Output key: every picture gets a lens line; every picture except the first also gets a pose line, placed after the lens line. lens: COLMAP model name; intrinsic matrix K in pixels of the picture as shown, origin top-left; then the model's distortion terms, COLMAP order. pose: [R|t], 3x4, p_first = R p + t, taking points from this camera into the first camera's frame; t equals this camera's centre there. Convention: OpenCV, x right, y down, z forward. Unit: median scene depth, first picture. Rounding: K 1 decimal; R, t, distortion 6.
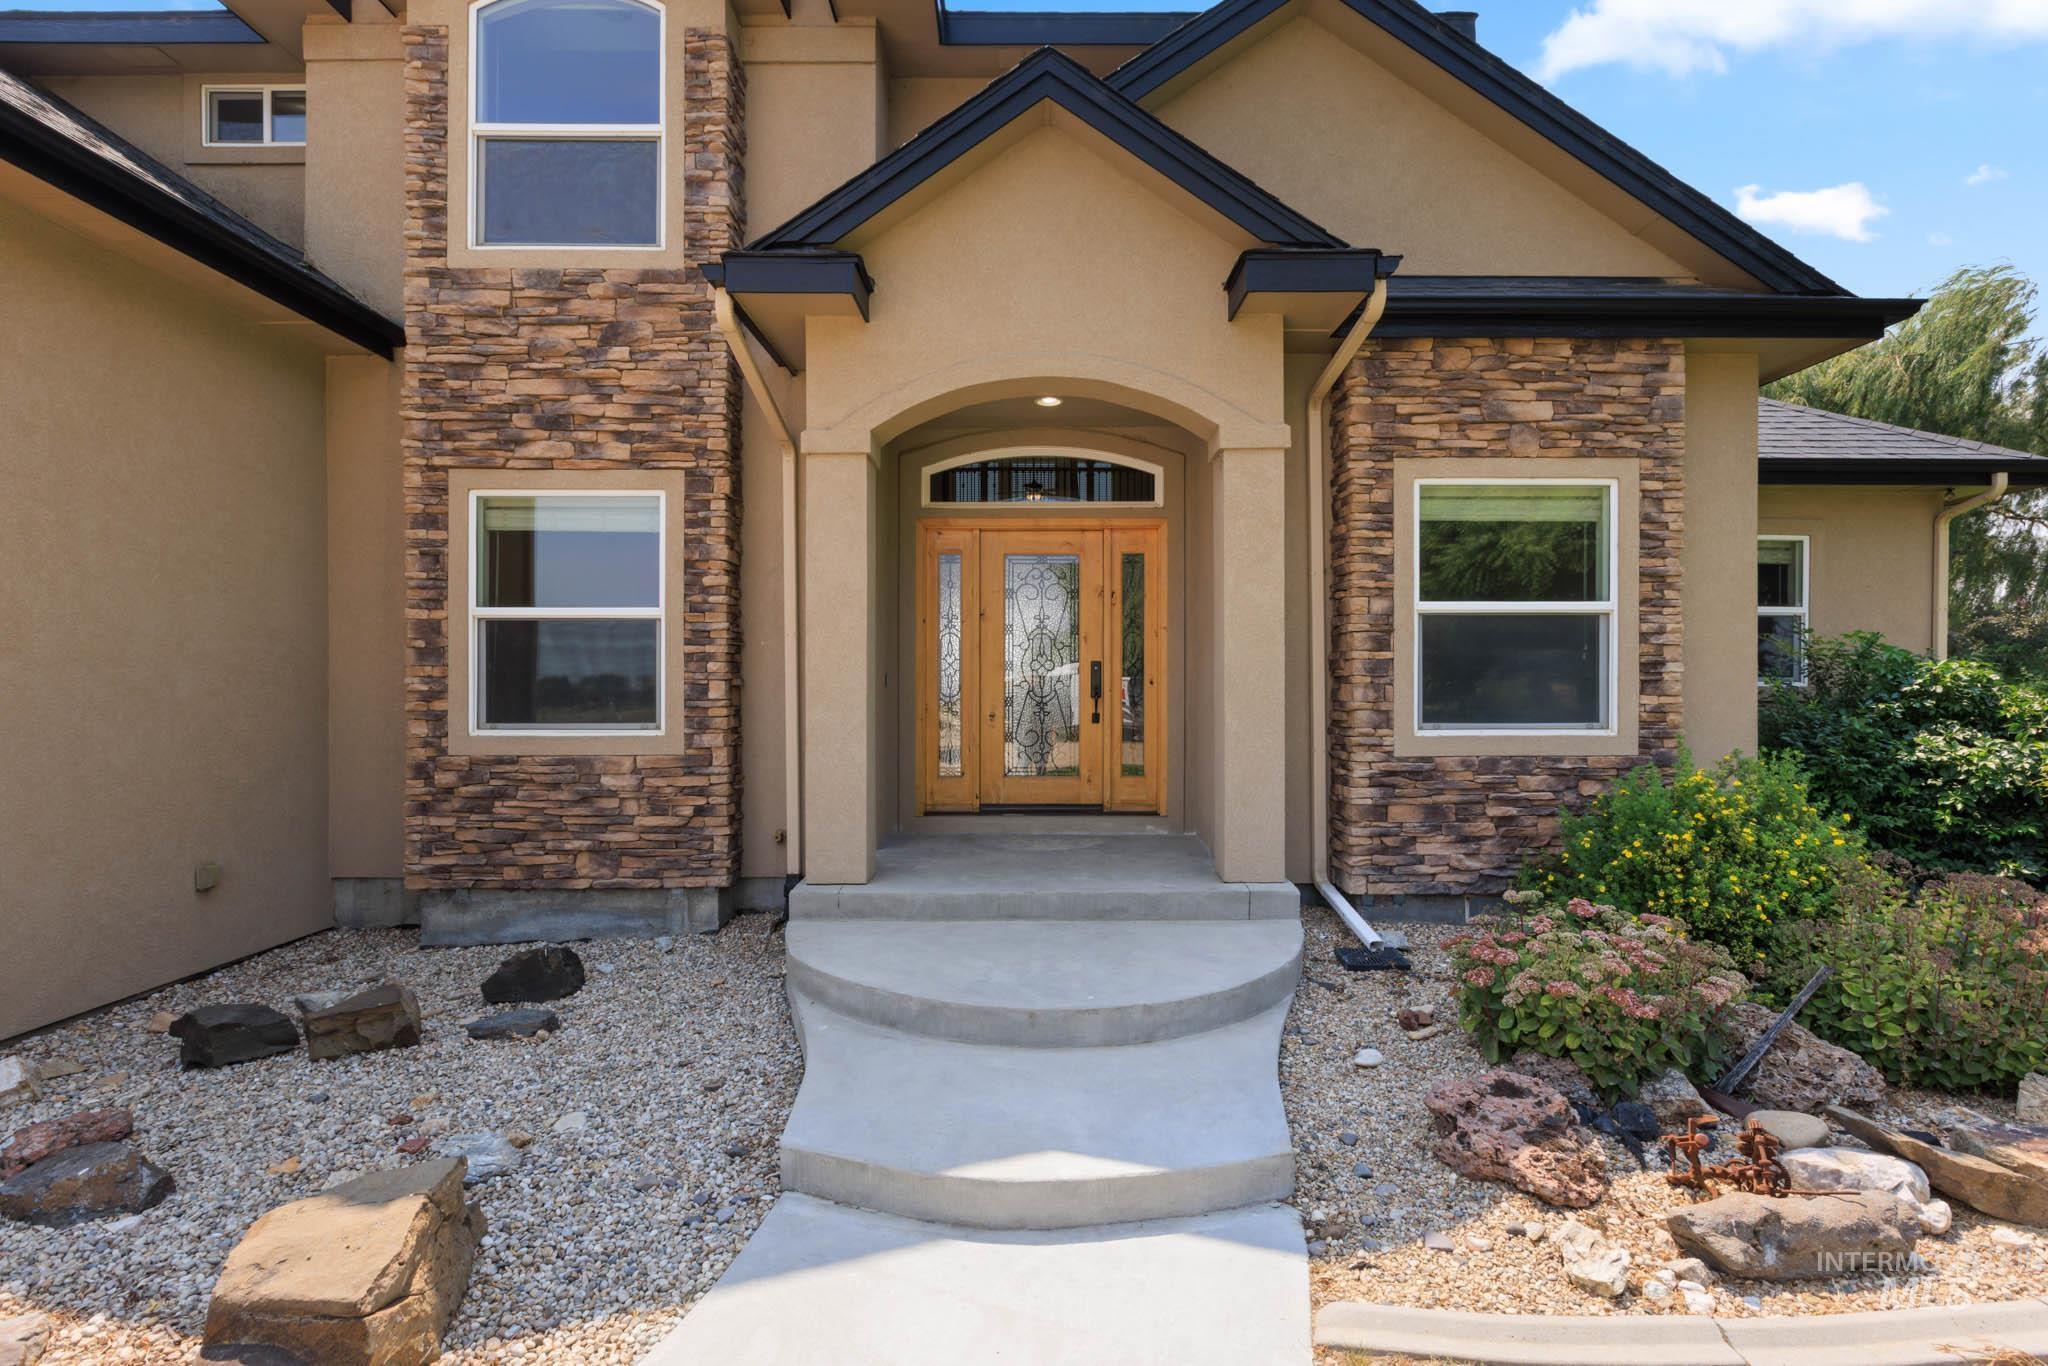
lens RADIAL K [[1009.2, 0, 1012.8], [0, 1009.2, 690.2], [0, 0, 1]] dist [-0.006883, -0.000271]
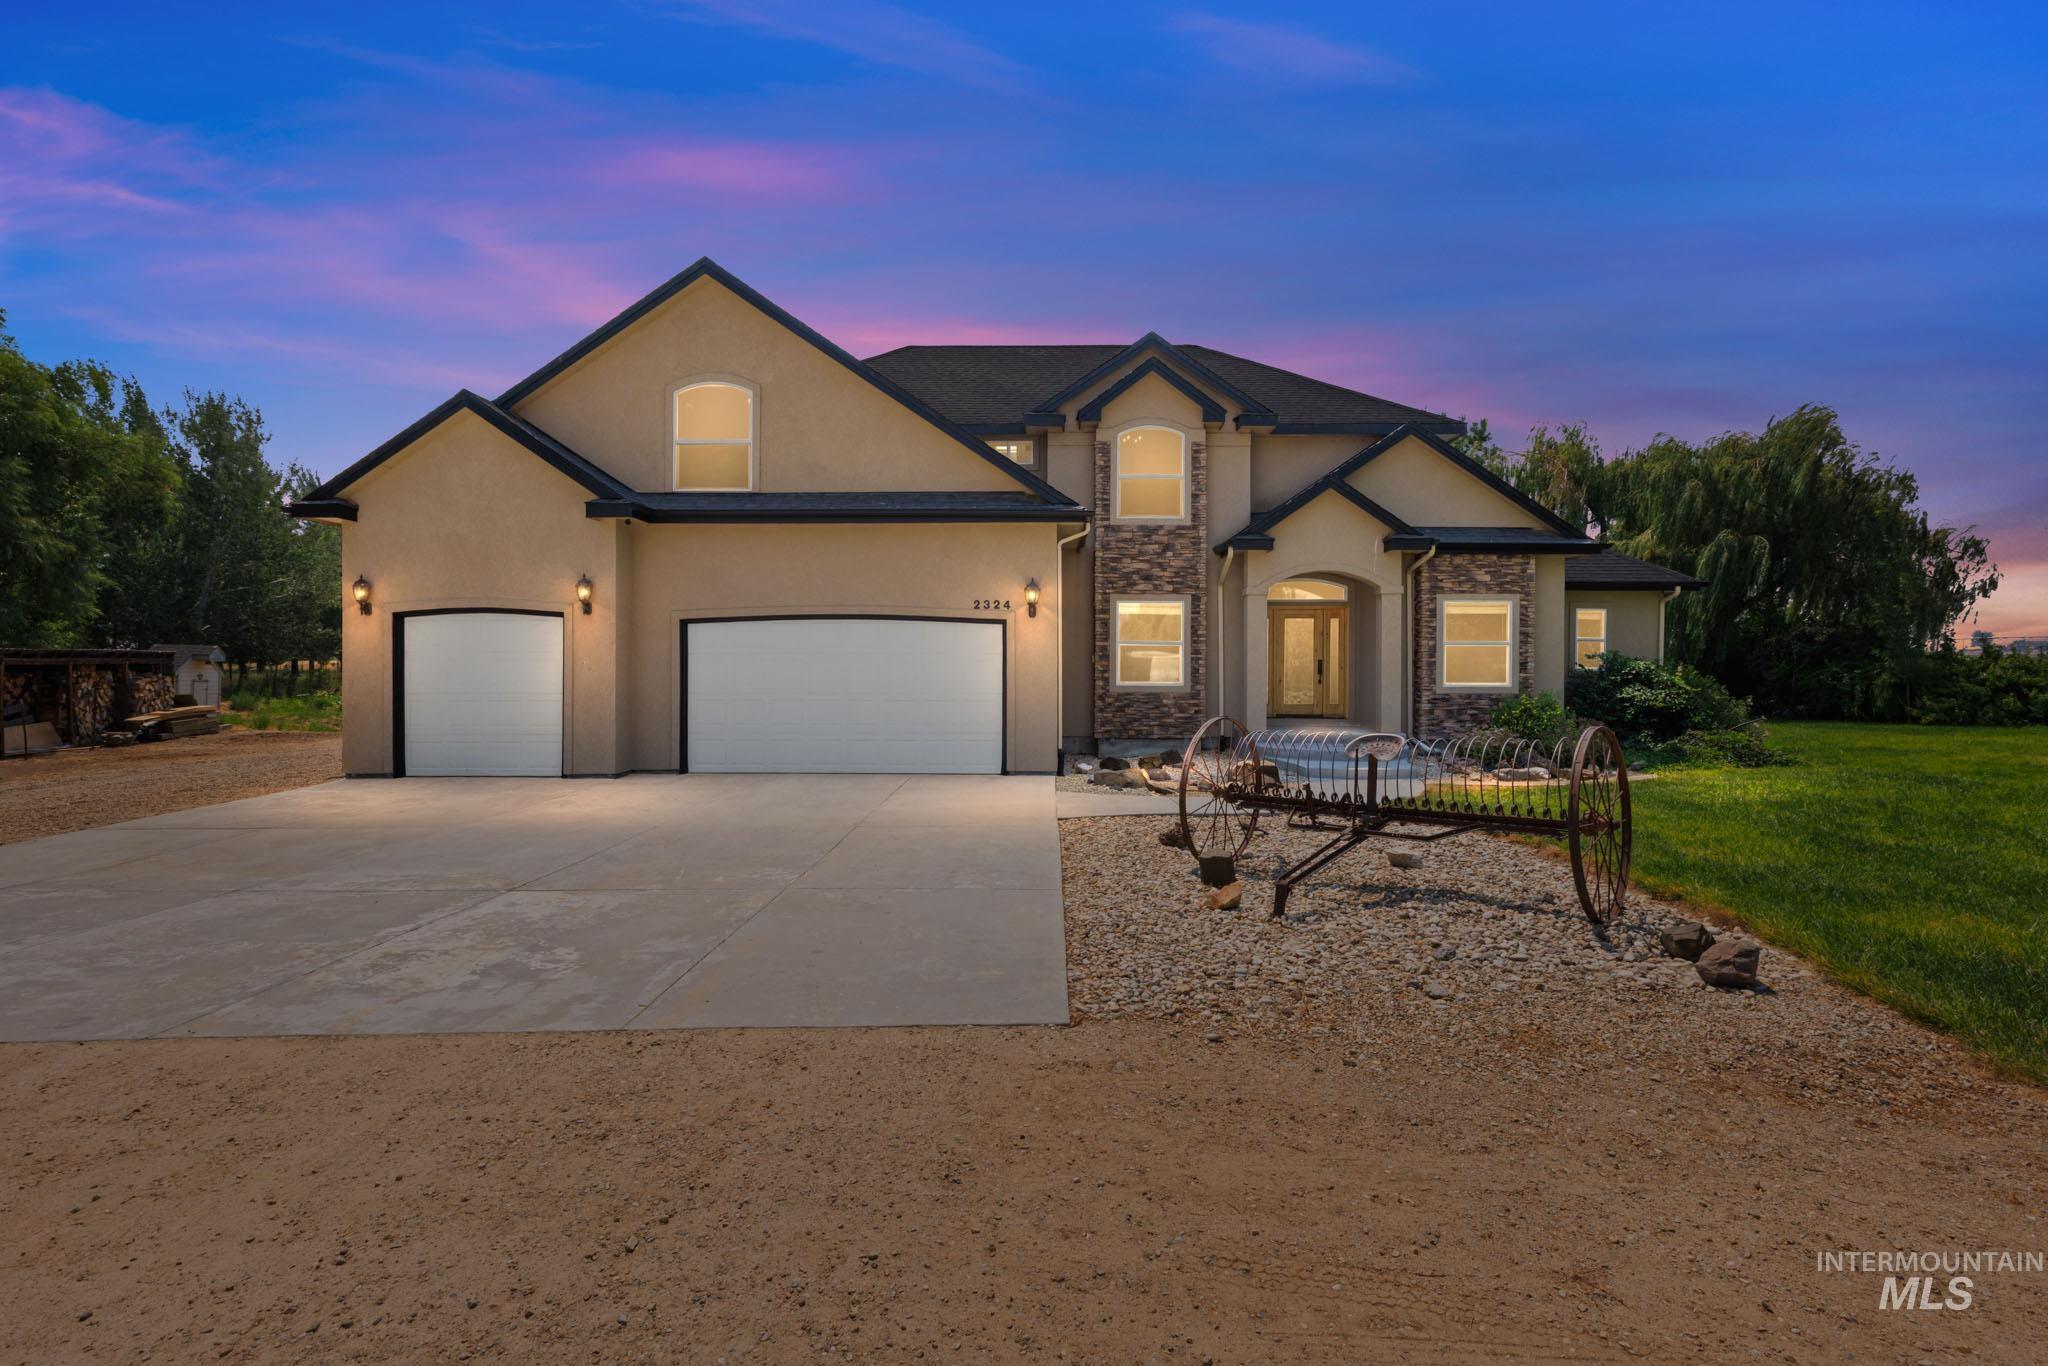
lens RADIAL K [[1009.2, 0, 1035.2], [0, 1009.2, 669.9], [0, 0, 1]] dist [-0.006883, -0.000271]
pose [[0.999836, 0.004768, -0.017470, -0.729891], [-0.004753, 0.999988, 0.000870, -0.001066], [0.017474, -0.000787, 0.999847, -1.933467]]
